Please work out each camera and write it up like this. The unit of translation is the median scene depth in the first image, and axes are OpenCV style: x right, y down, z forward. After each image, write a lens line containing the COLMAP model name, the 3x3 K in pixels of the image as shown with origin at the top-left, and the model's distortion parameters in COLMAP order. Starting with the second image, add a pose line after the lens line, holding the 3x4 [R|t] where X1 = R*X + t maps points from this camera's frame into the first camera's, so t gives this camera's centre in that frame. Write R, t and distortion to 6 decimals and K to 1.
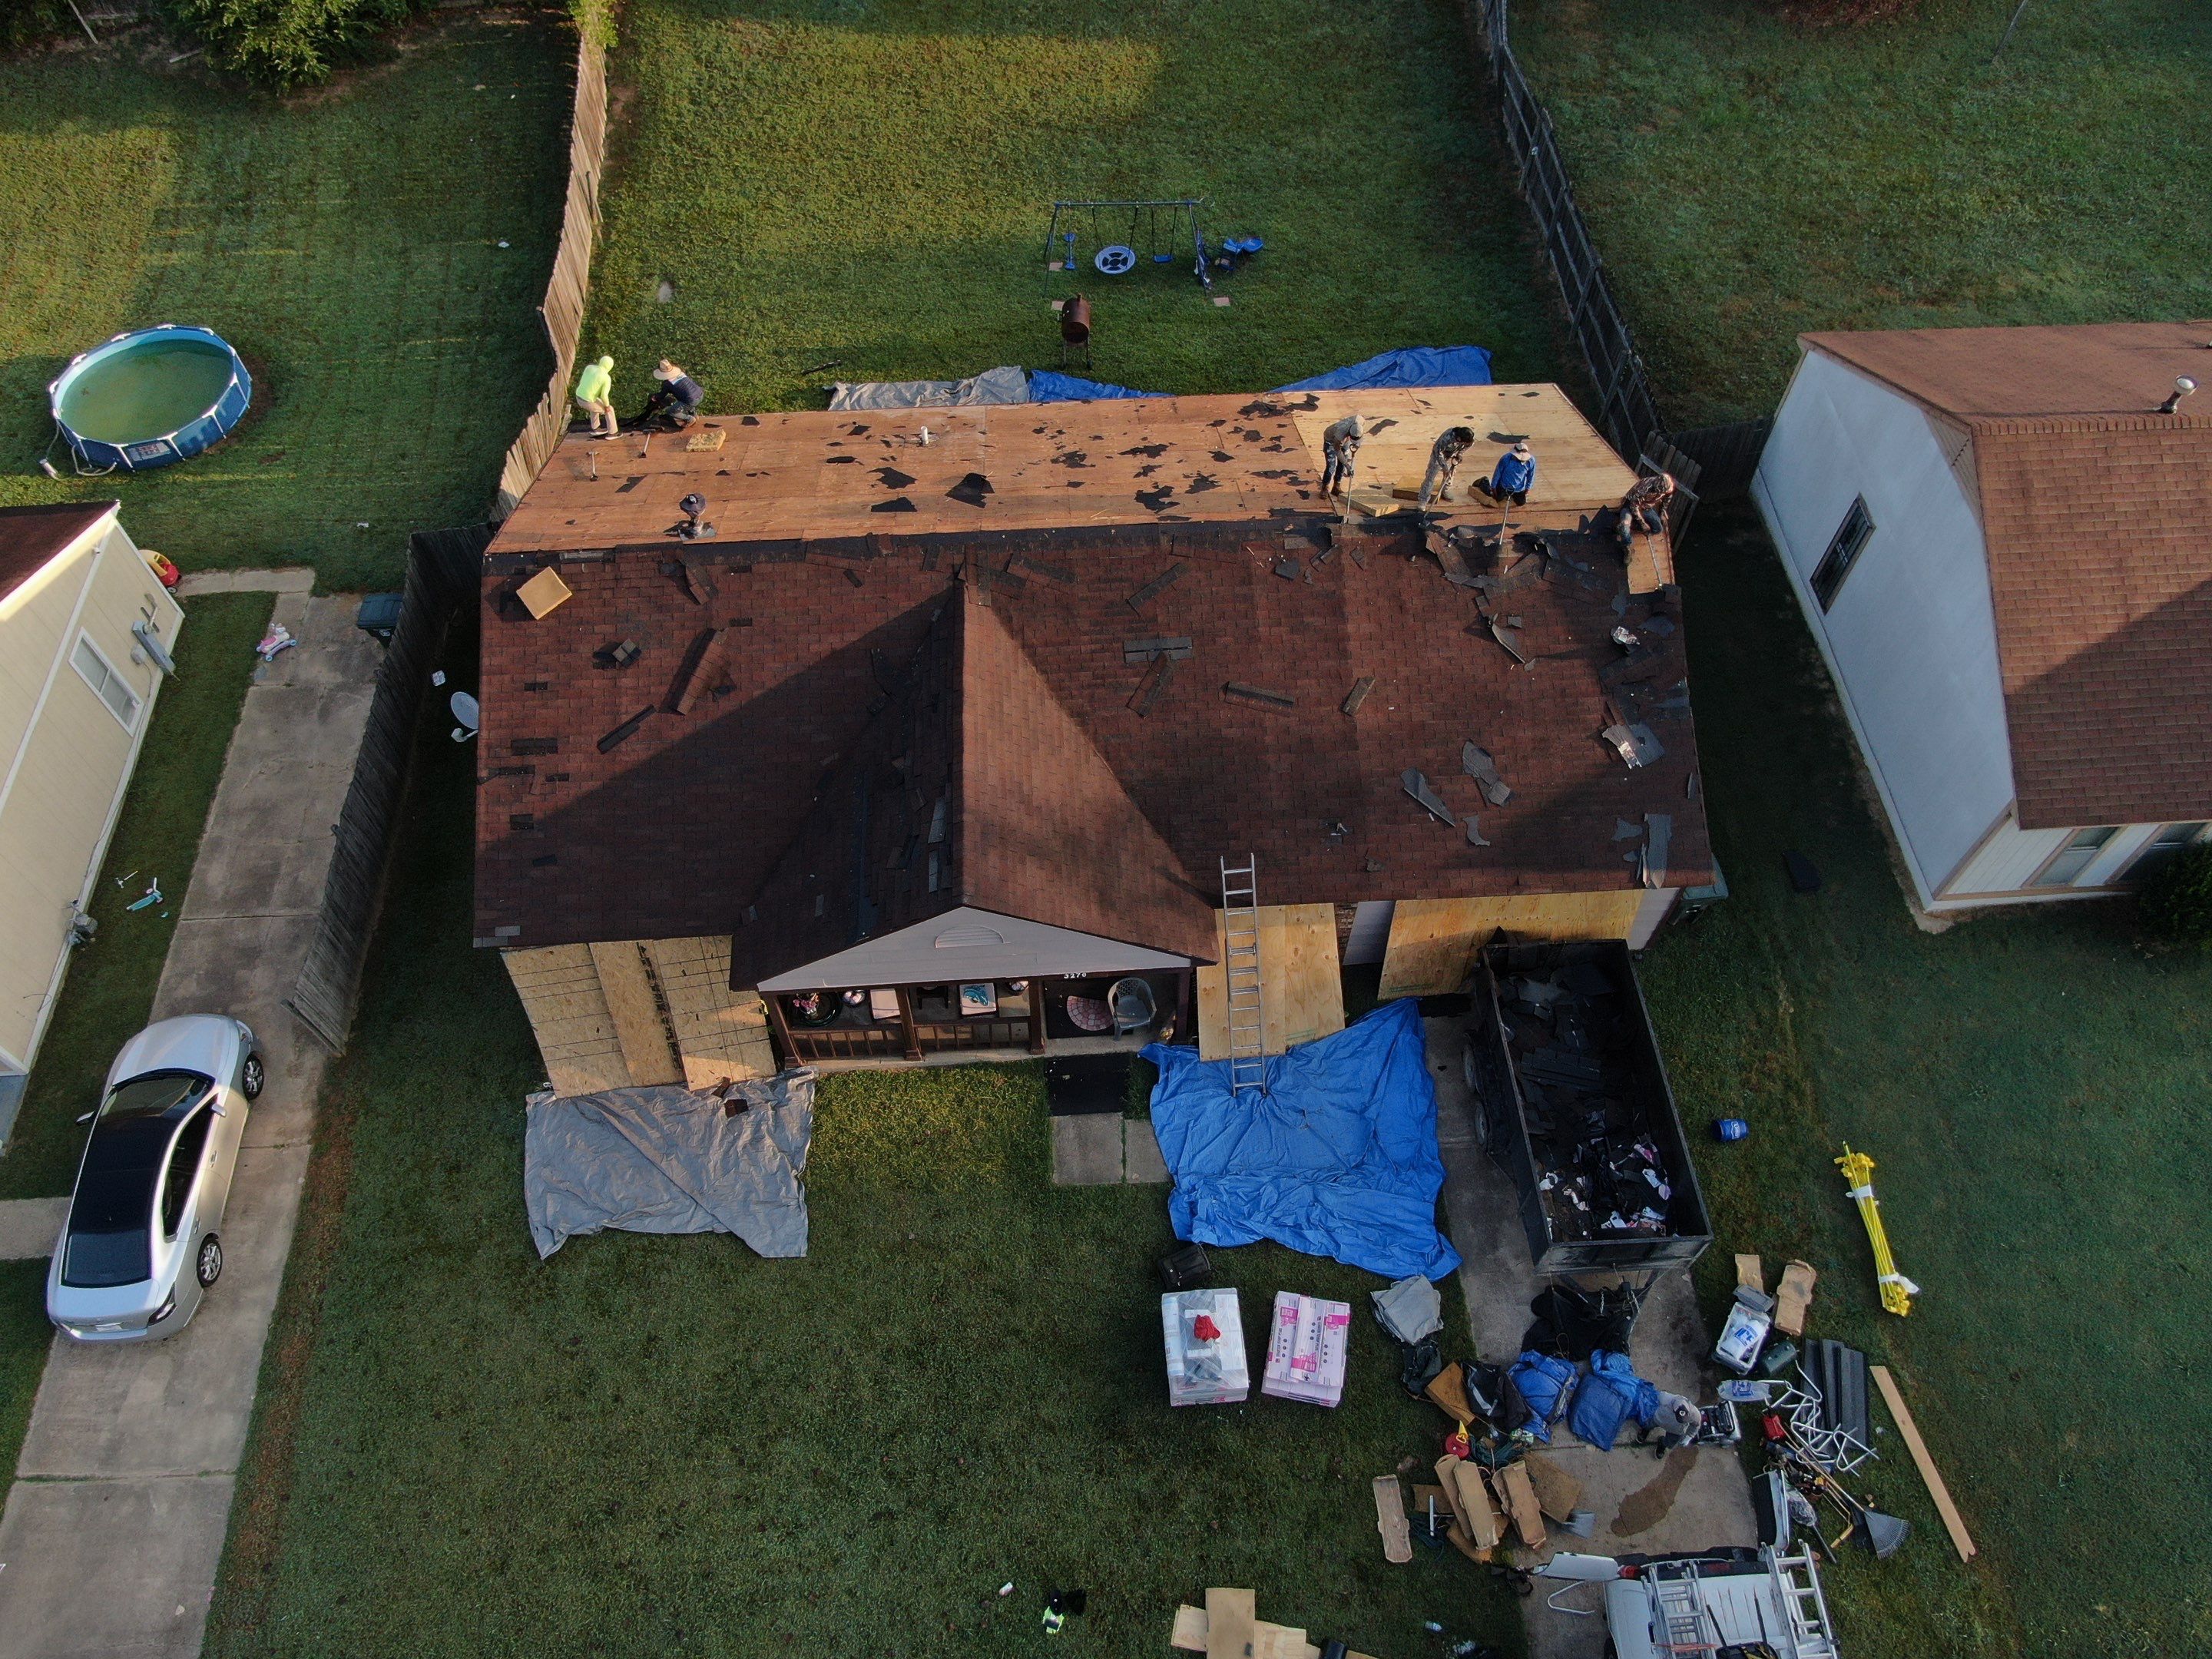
lens RADIAL K [[1588.8, 0, 1108.3], [0, 1588.8, 827.0], [0, 0, 1]] dist [-0.021407, 0.009342]
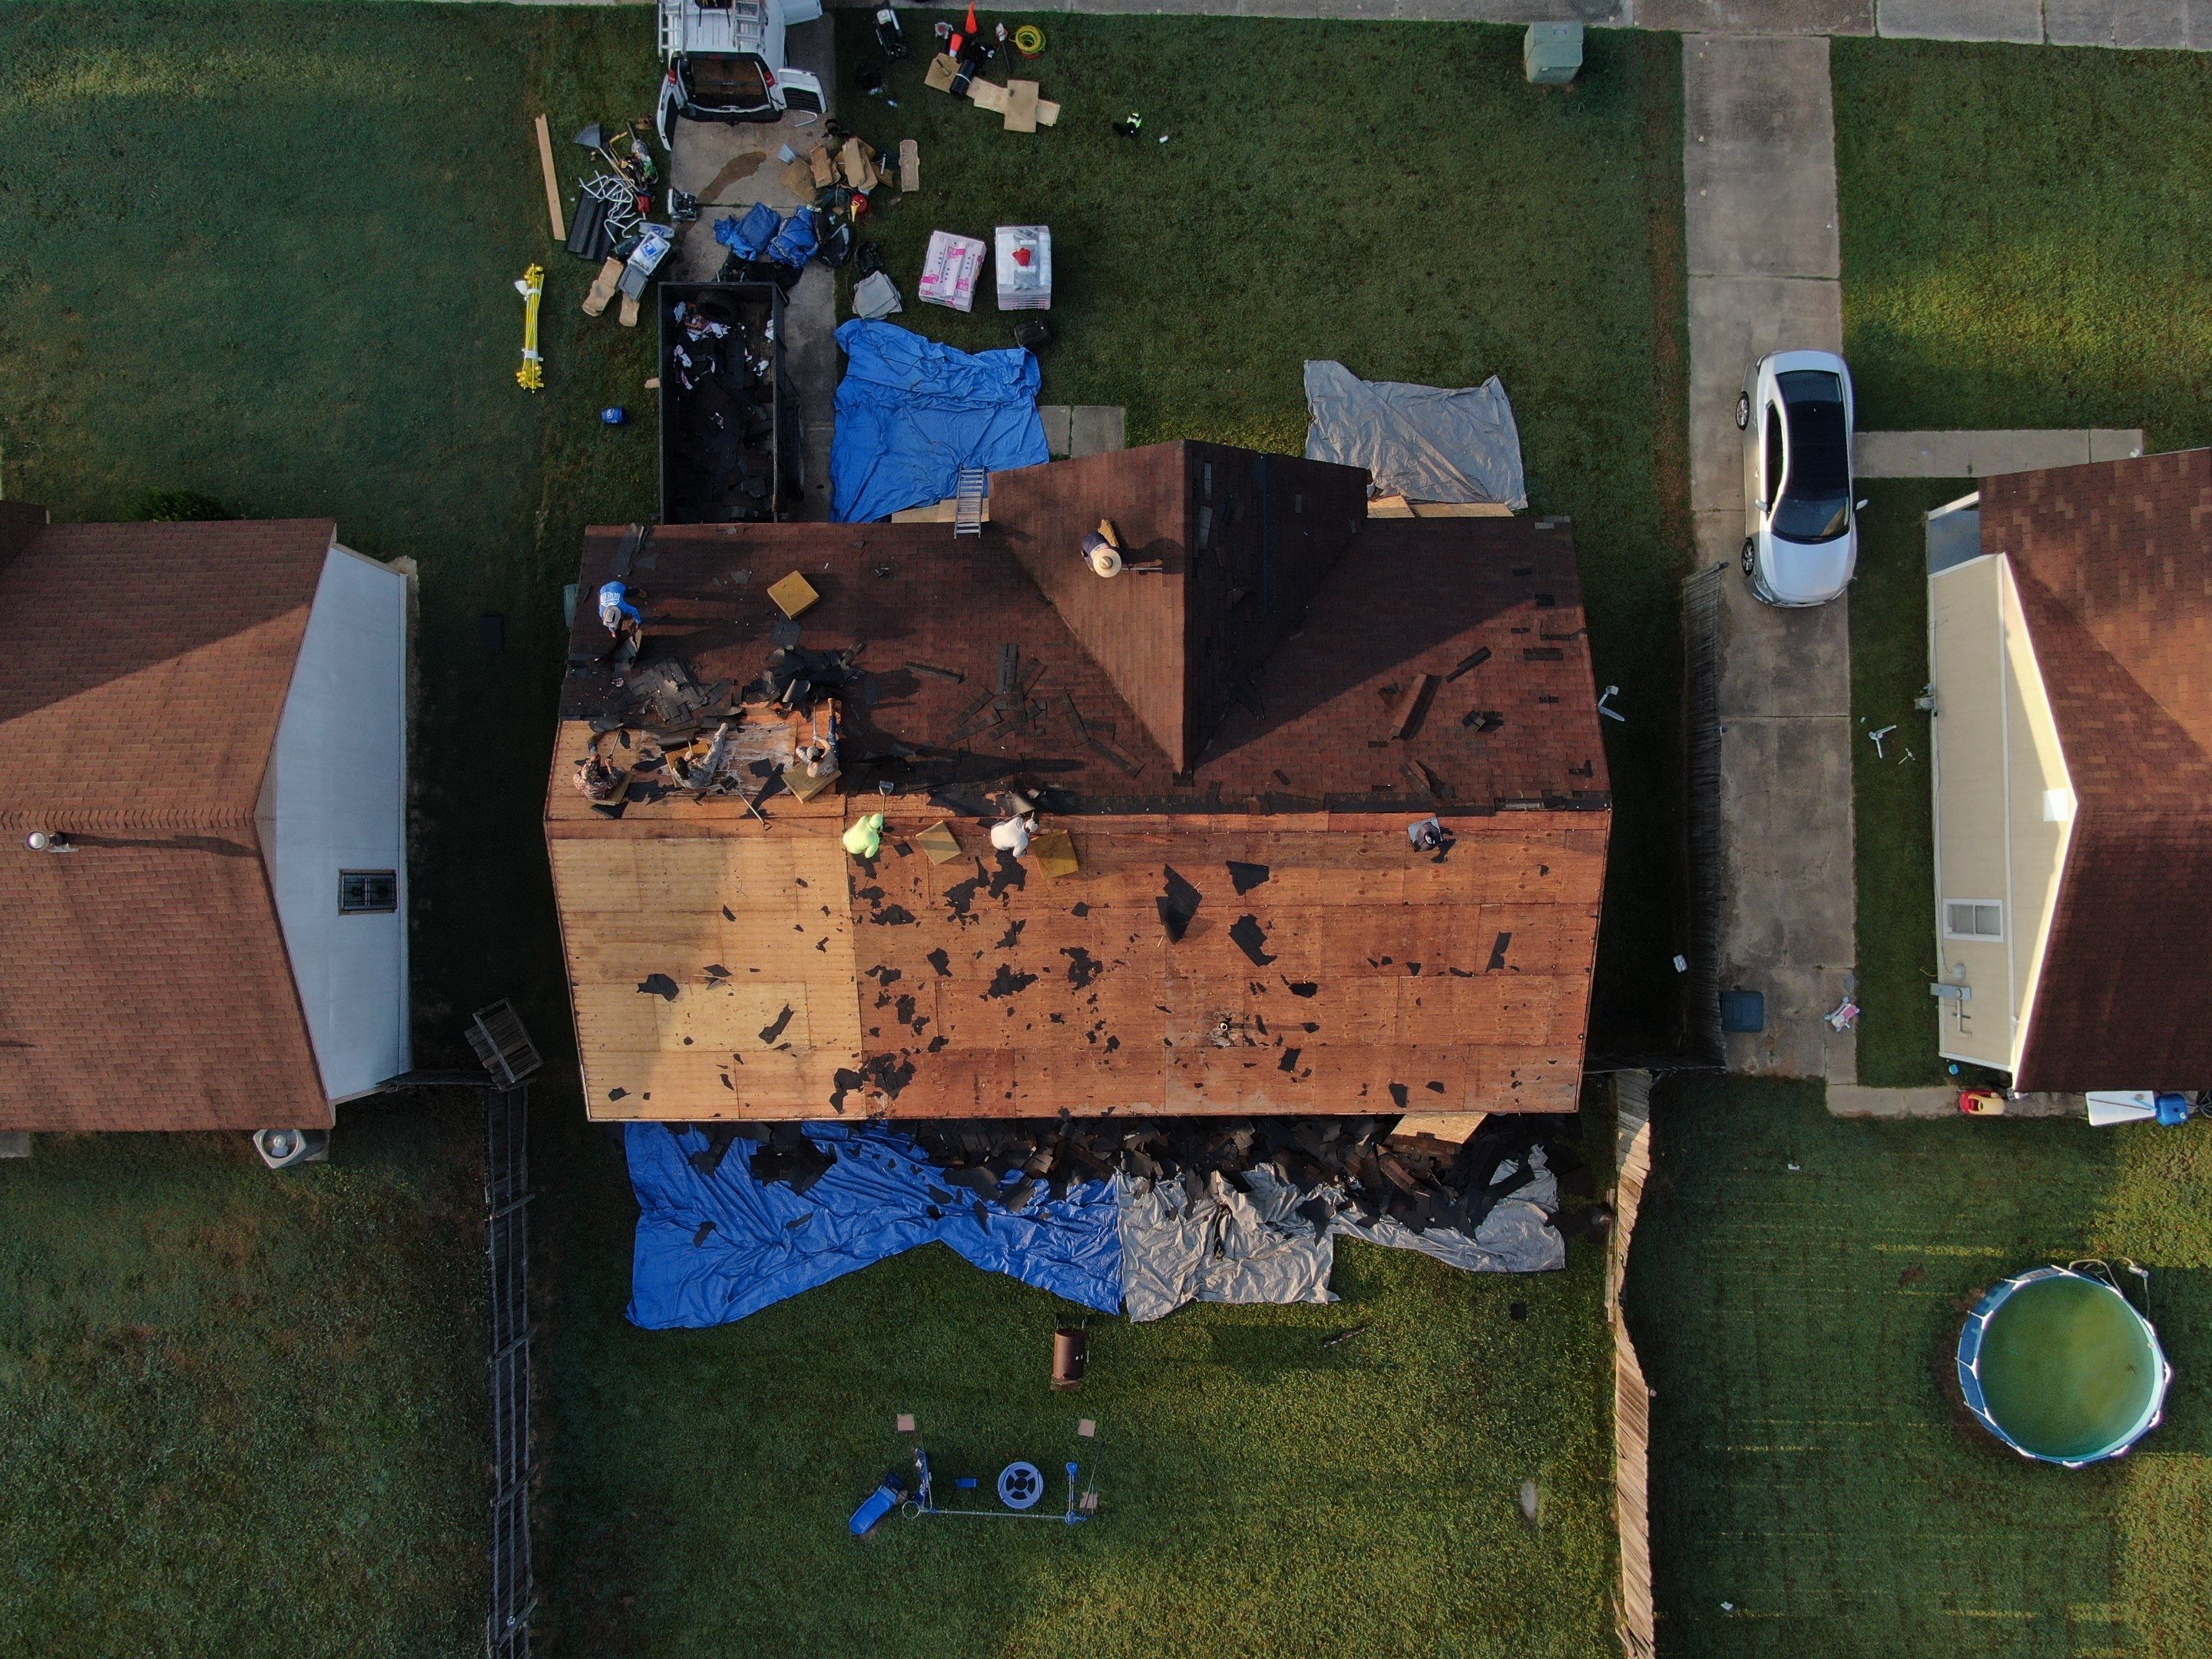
lens RADIAL K [[1588.8, 0, 1108.3], [0, 1588.8, 827.0], [0, 0, 1]] dist [-0.021407, 0.009342]
pose [[-0.998697, -0.050969, 0.002459, -0.043143], [0.043216, -0.819191, 0.571891, -0.854155], [-0.027135, 0.571252, 0.820326, 0.098886]]
